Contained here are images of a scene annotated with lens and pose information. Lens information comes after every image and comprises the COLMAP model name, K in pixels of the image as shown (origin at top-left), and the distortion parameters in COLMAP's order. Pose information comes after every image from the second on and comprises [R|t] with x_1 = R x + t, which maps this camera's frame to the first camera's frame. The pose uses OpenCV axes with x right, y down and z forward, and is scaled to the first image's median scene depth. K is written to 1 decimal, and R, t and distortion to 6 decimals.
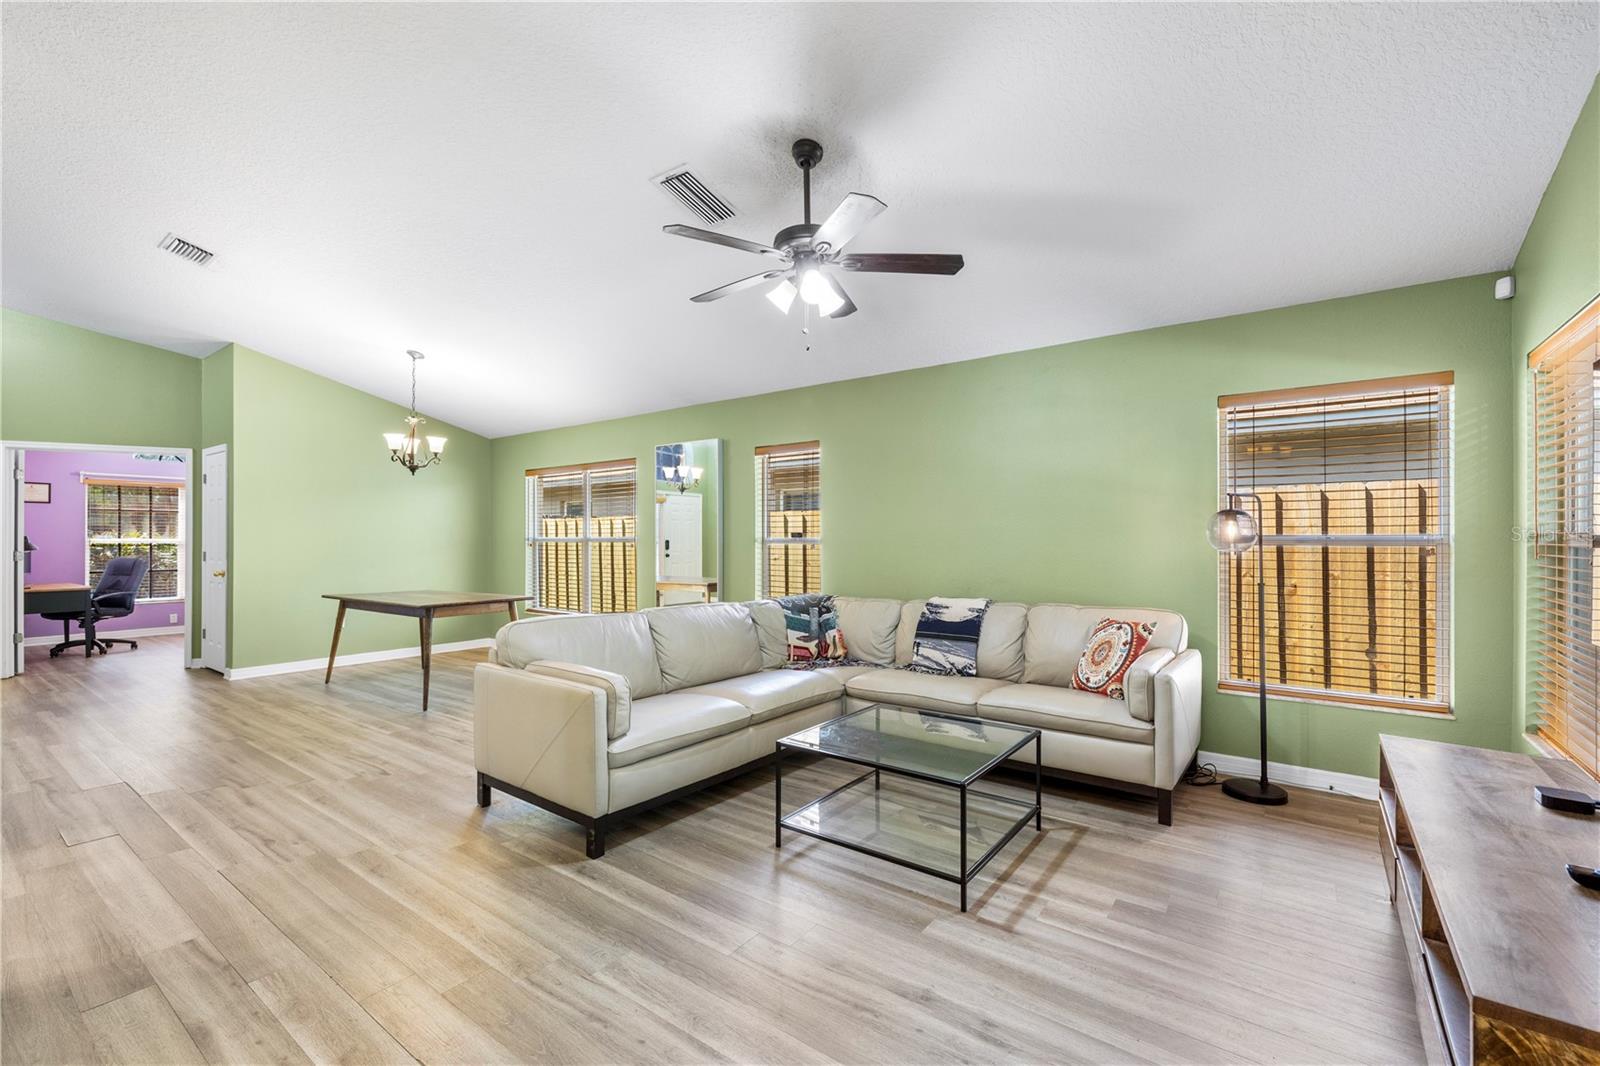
lens RADIAL K [[680.3, 0, 799.4], [0, 680.3, 538.0], [0, 0, 1]] dist [0.002318, 0.000355]
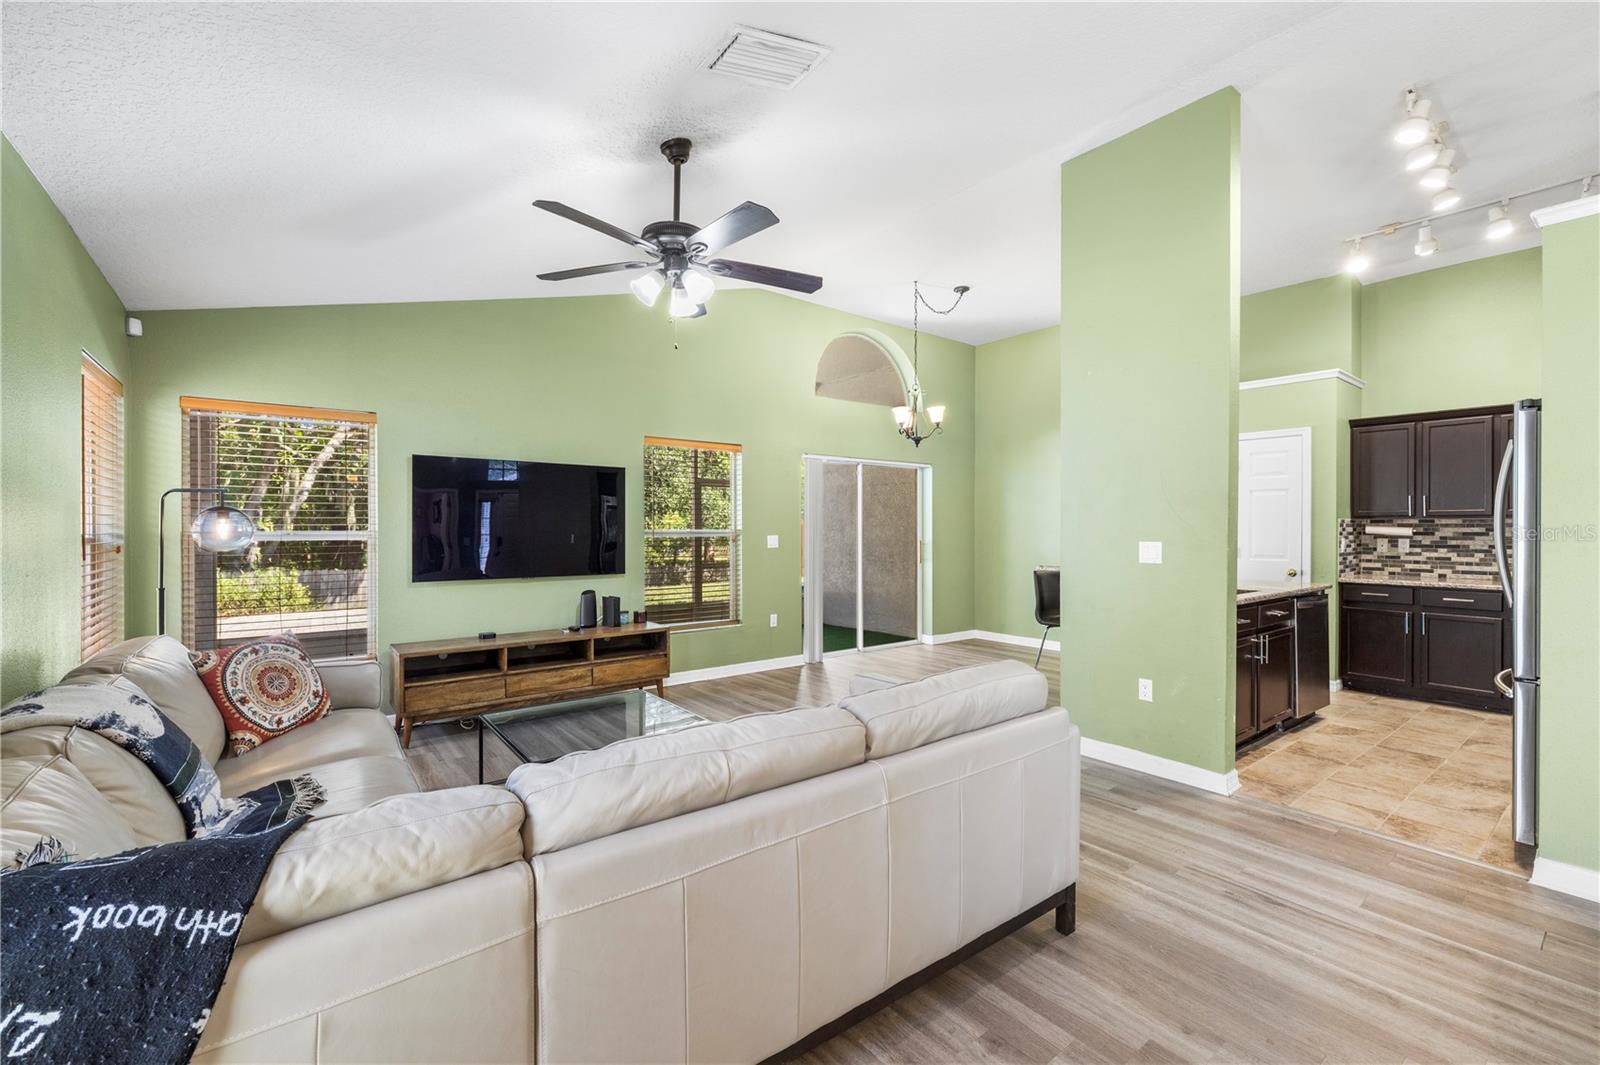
lens RADIAL K [[672.3, 0, 797.0], [0, 672.3, 531.8], [0, 0, 1]] dist [0.000881, 0.000447]
pose [[-0.962640, -0.002816, 0.270768, -0.304602], [-0.001071, 0.999978, 0.006592, -0.011906], [-0.270781, 0.006055, -0.962622, 1.364949]]
